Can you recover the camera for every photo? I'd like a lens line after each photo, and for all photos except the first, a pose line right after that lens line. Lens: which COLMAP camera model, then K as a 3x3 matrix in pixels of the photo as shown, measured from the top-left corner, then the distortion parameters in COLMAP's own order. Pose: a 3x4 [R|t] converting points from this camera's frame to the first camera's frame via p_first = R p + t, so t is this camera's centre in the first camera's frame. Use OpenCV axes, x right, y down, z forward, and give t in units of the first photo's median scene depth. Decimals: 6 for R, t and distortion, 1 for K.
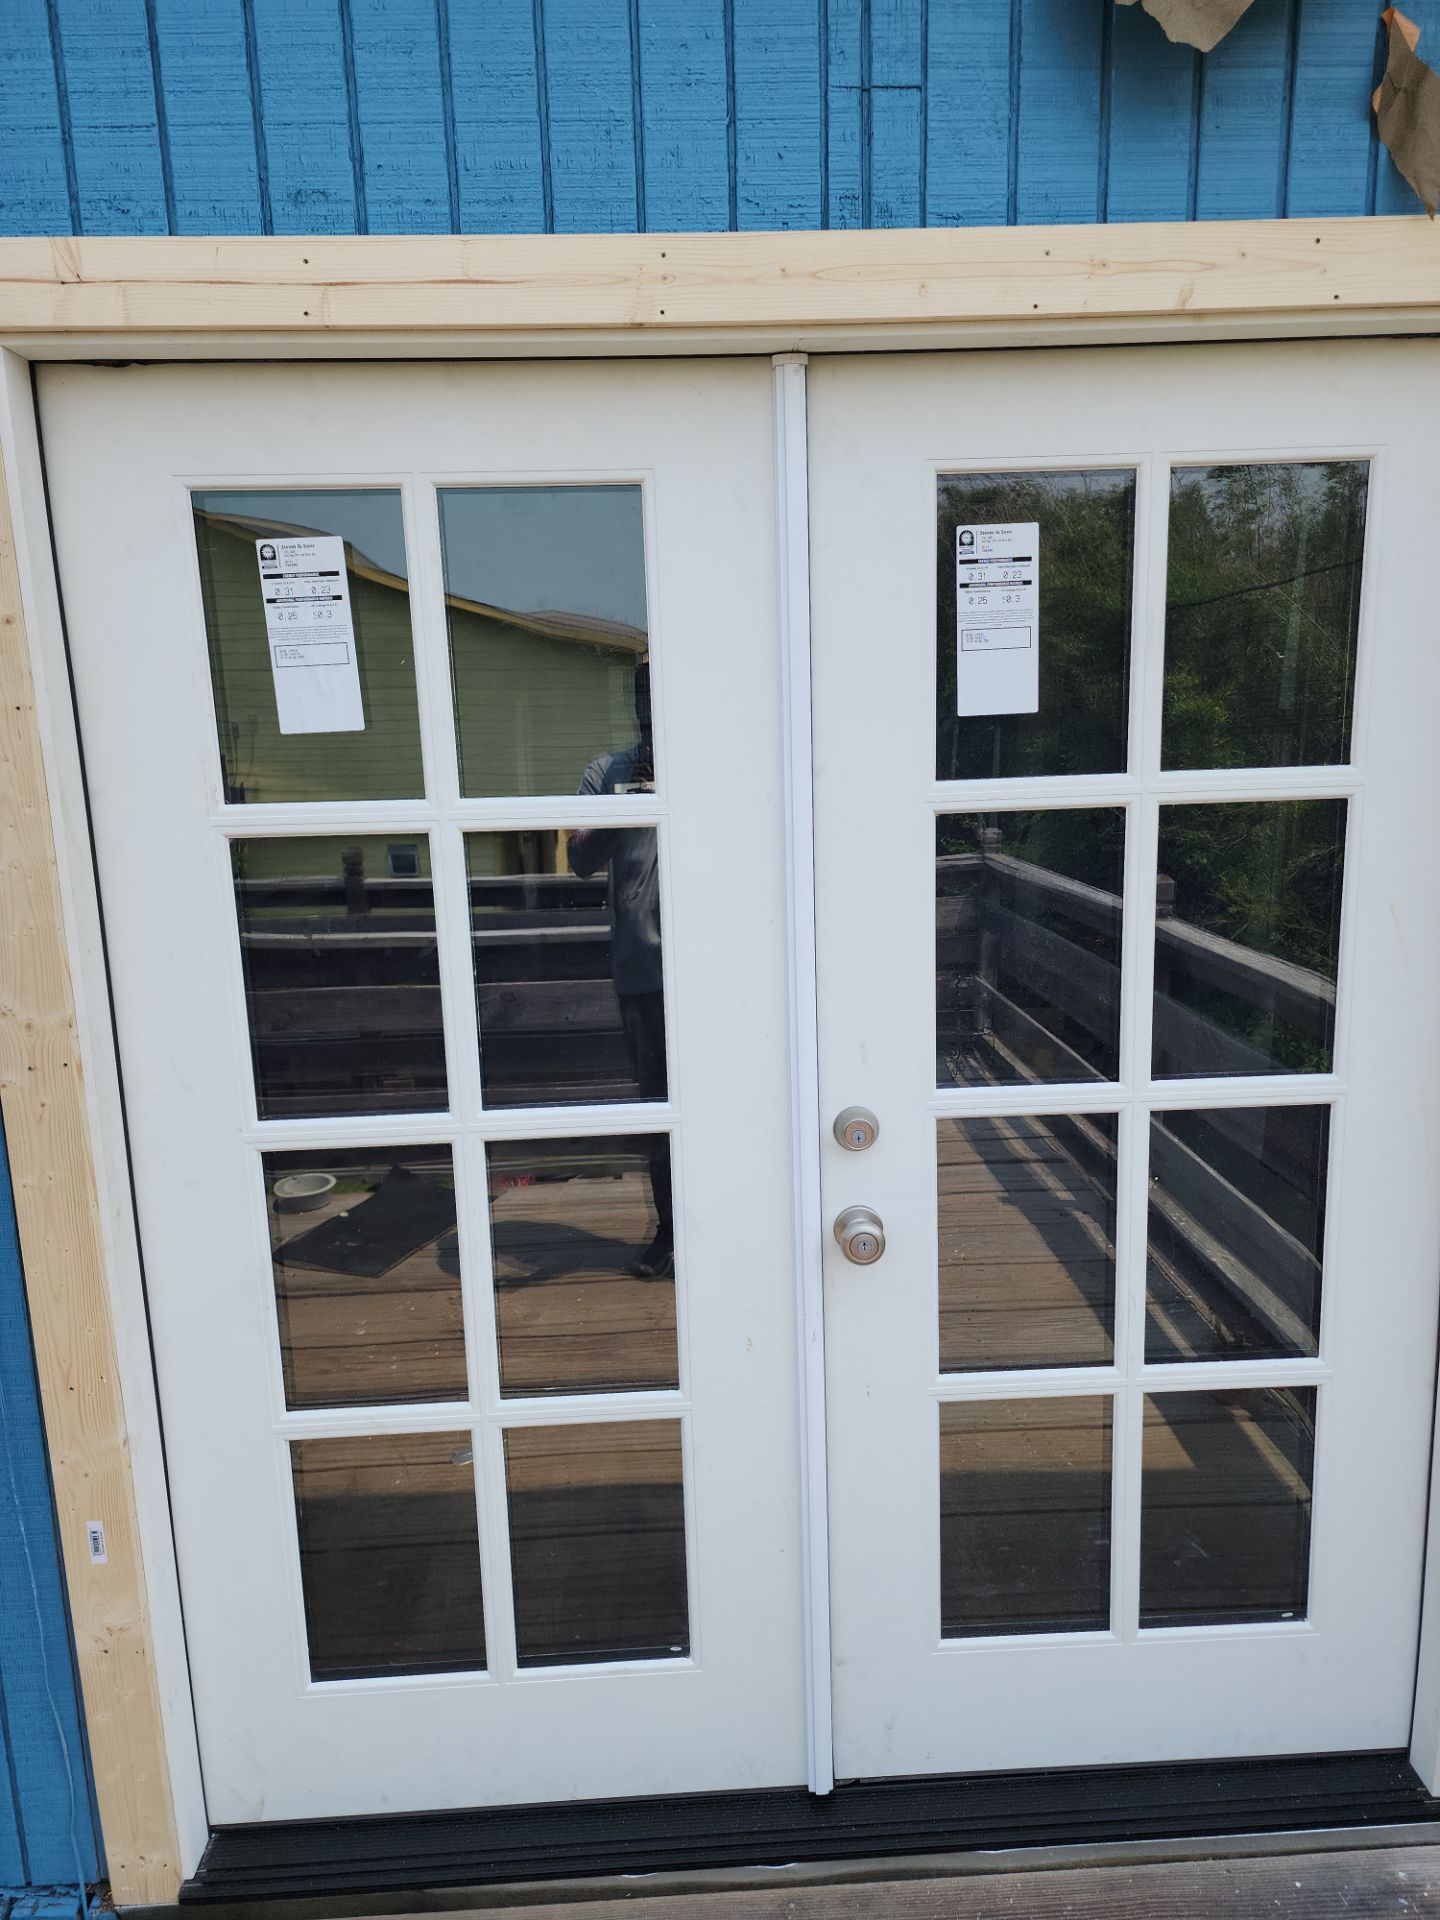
lens RADIAL K [[1233.5, 0, 738.7], [0, 1233.5, 953.4], [0, 0, 1]] dist [0.001544, -0.014497]
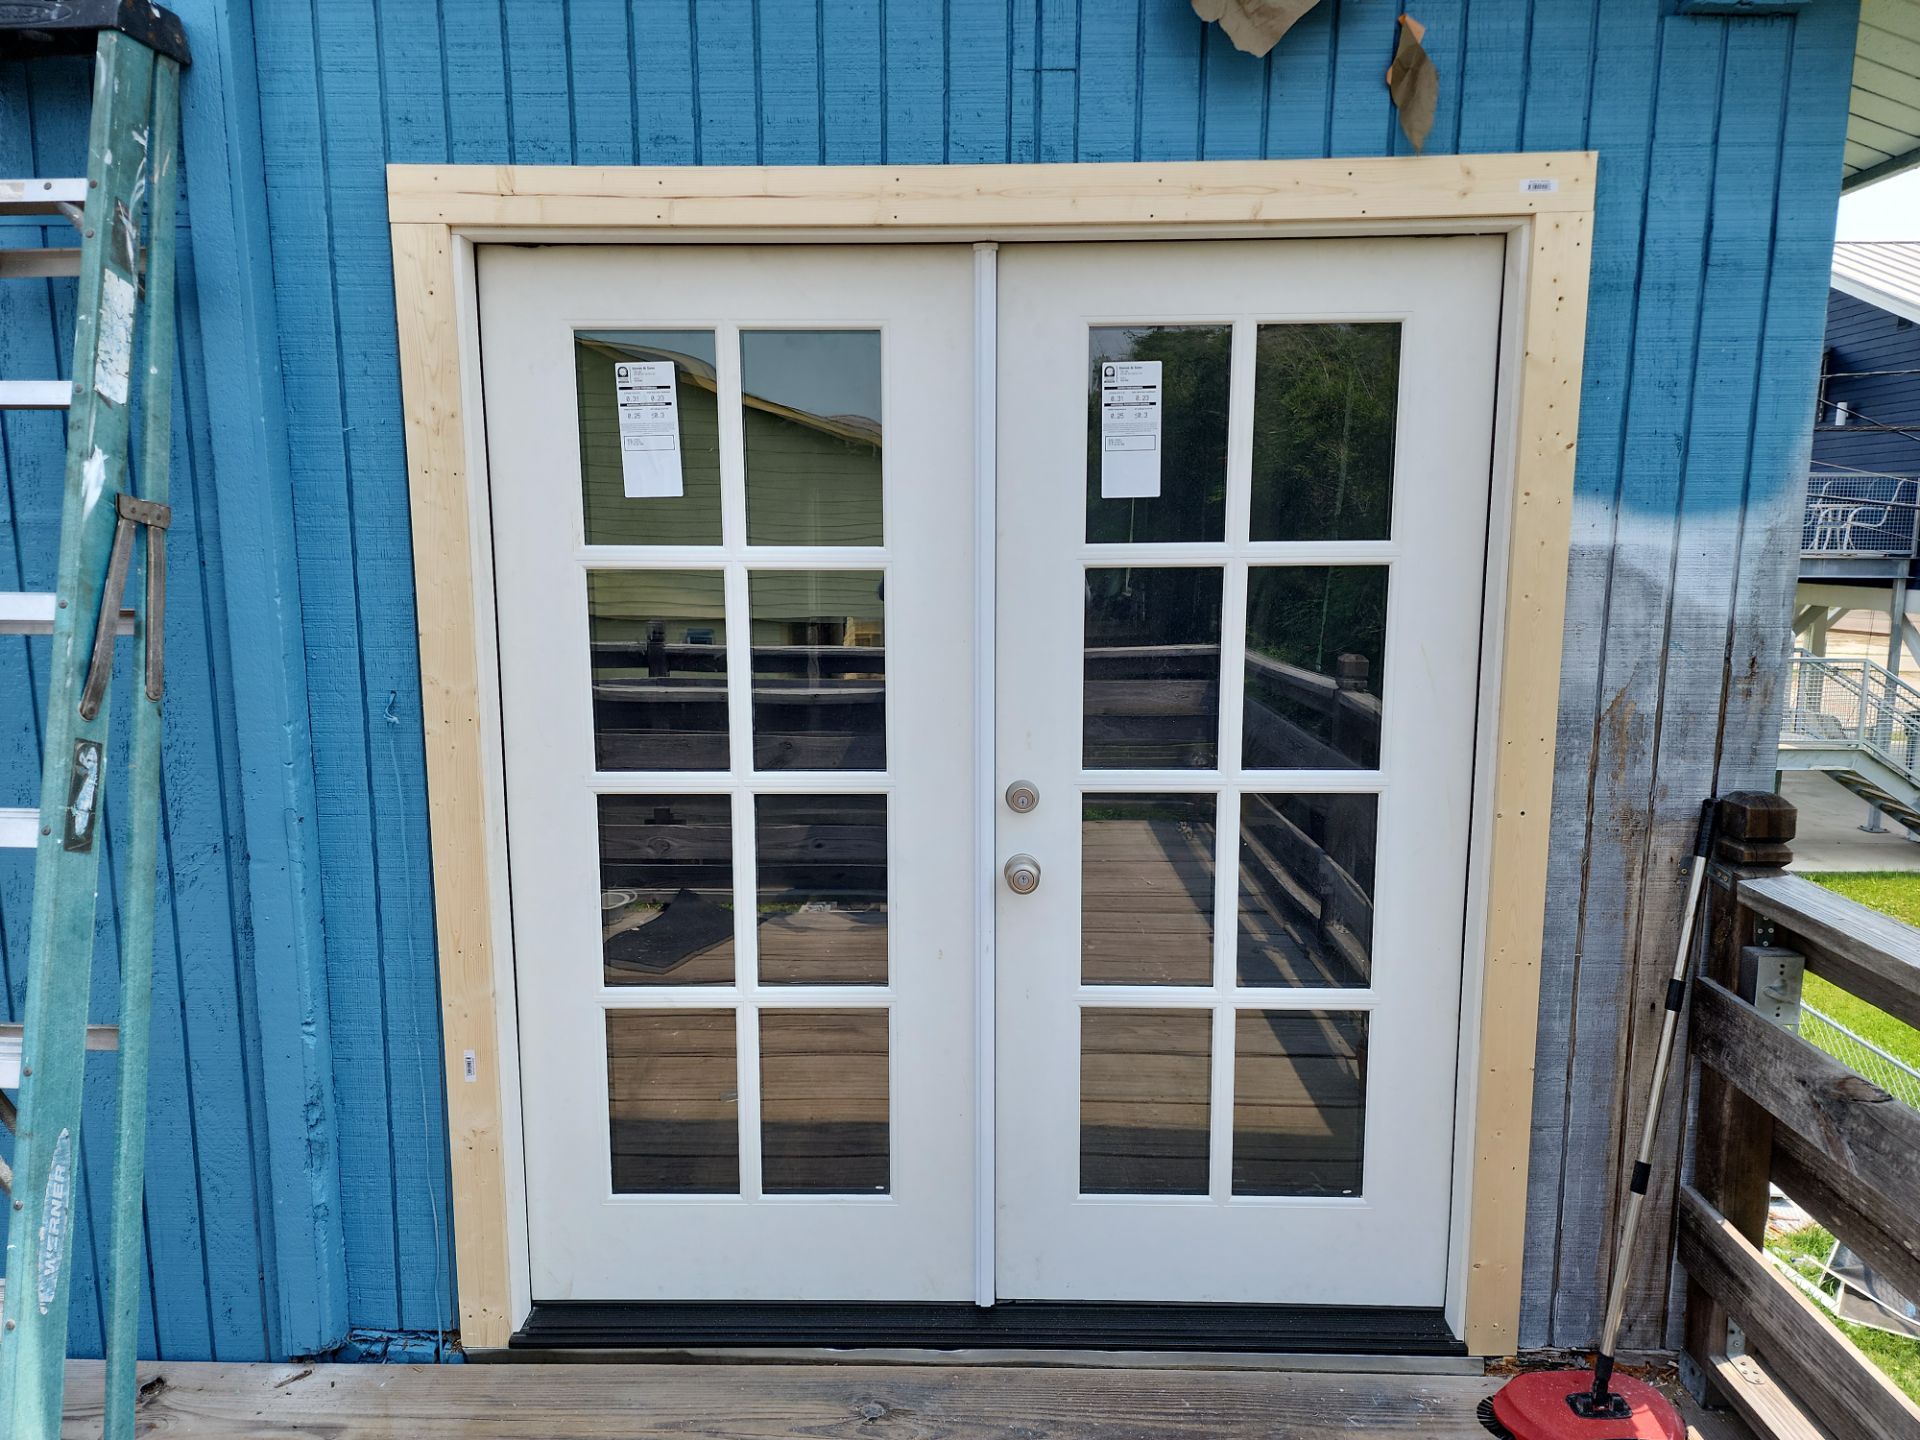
lens RADIAL K [[1233.5, 0, 946.9], [0, 1233.5, 723.7], [0, 0, 1]] dist [0.001544, -0.014497]
pose [[0.997553, 0.036761, -0.059462, 0.095914], [-0.038184, 0.999006, -0.022982, 0.103141], [0.058558, 0.025196, 0.997966, -0.400930]]
